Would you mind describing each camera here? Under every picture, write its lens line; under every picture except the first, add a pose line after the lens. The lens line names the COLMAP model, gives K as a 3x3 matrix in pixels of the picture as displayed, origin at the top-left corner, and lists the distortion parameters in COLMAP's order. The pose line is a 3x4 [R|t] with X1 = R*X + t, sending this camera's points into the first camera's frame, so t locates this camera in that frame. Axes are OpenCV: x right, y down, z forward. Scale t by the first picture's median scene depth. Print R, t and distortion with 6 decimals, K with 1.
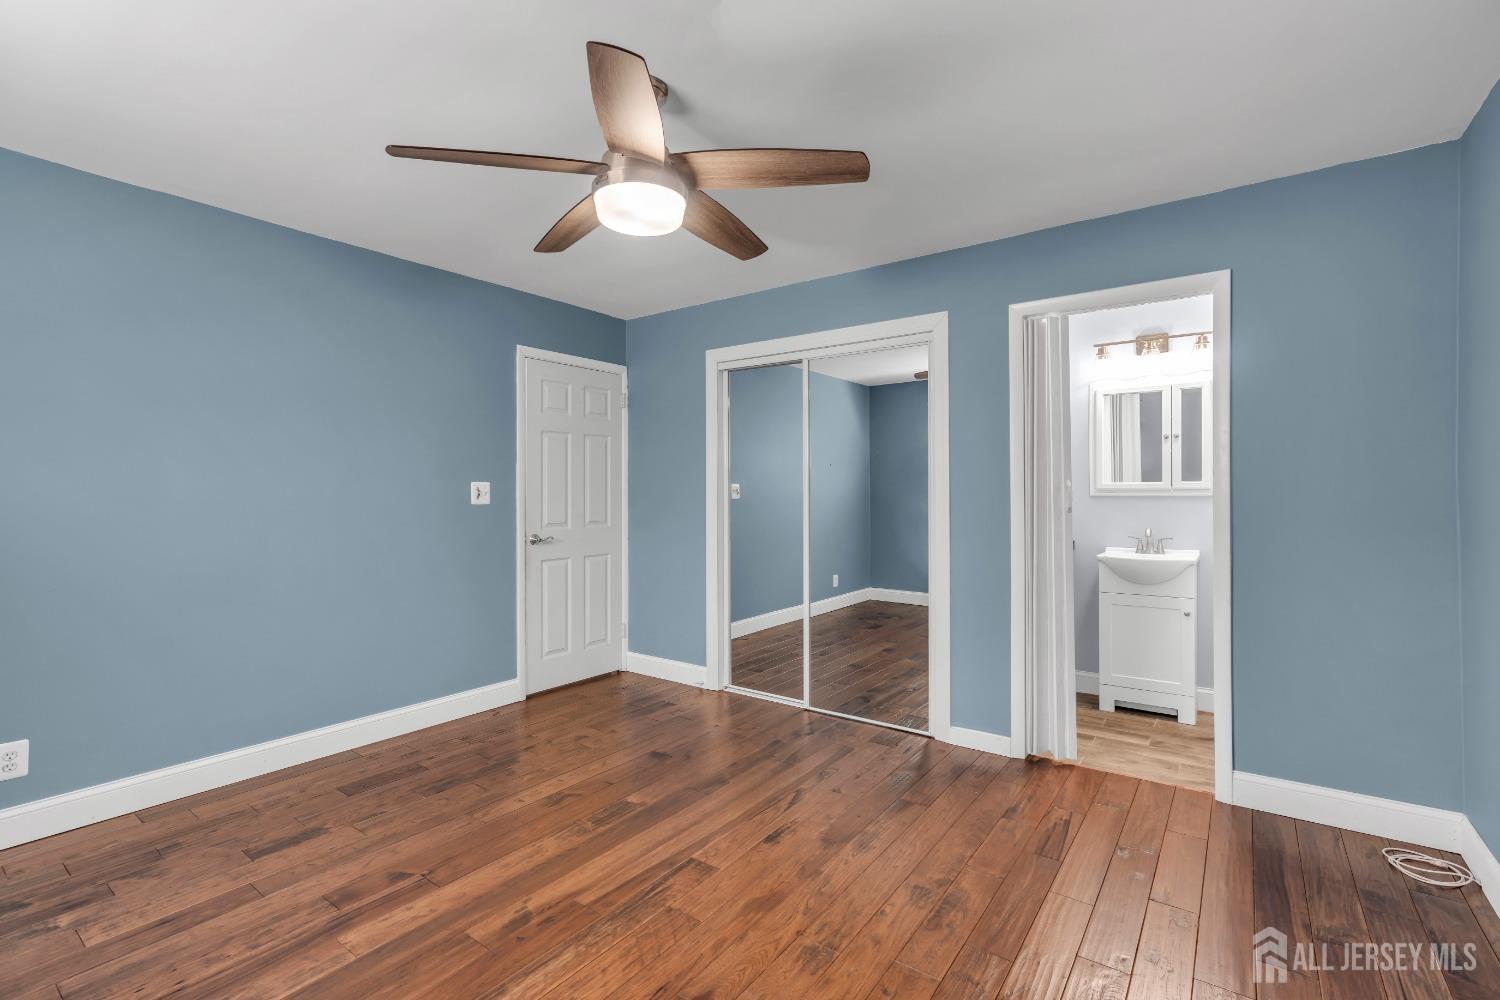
lens RADIAL K [[671.0, 0, 750.8], [0, 671.0, 492.6], [0, 0, 1]] dist [-0.010260, 0.000926]
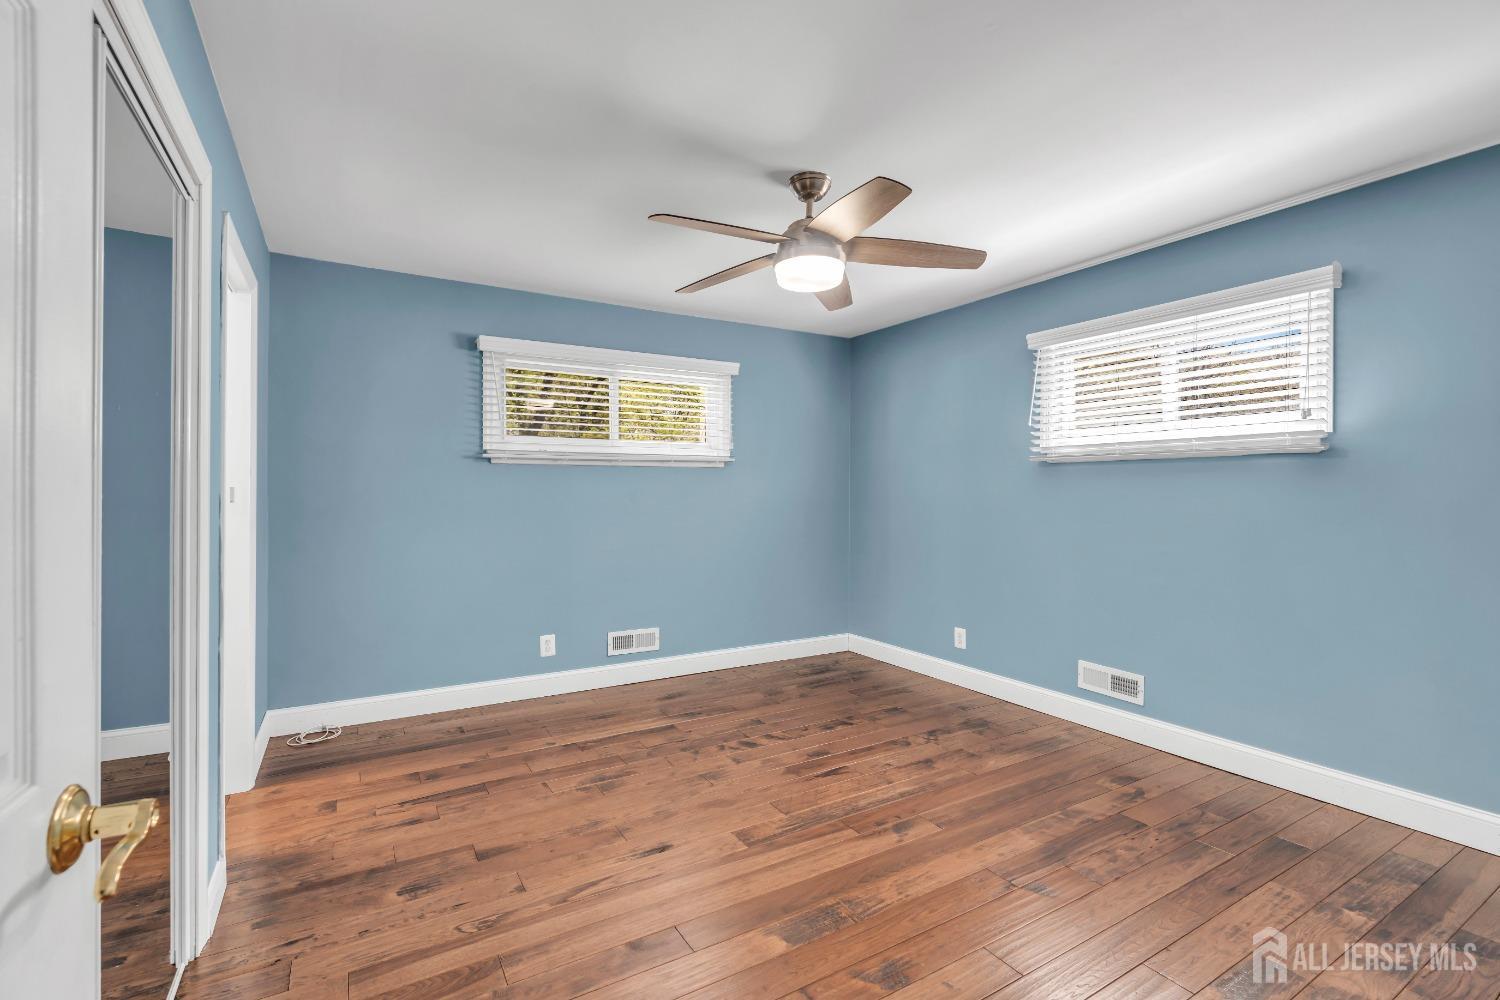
lens RADIAL K [[671.0, 0, 750.8], [0, 671.0, 492.6], [0, 0, 1]] dist [-0.010260, 0.000926]
pose [[-0.920500, -0.000732, 0.390742, -0.514136], [-0.001798, 0.999996, -0.002363, 0.004310], [-0.390739, -0.002877, -0.920497, 2.030976]]
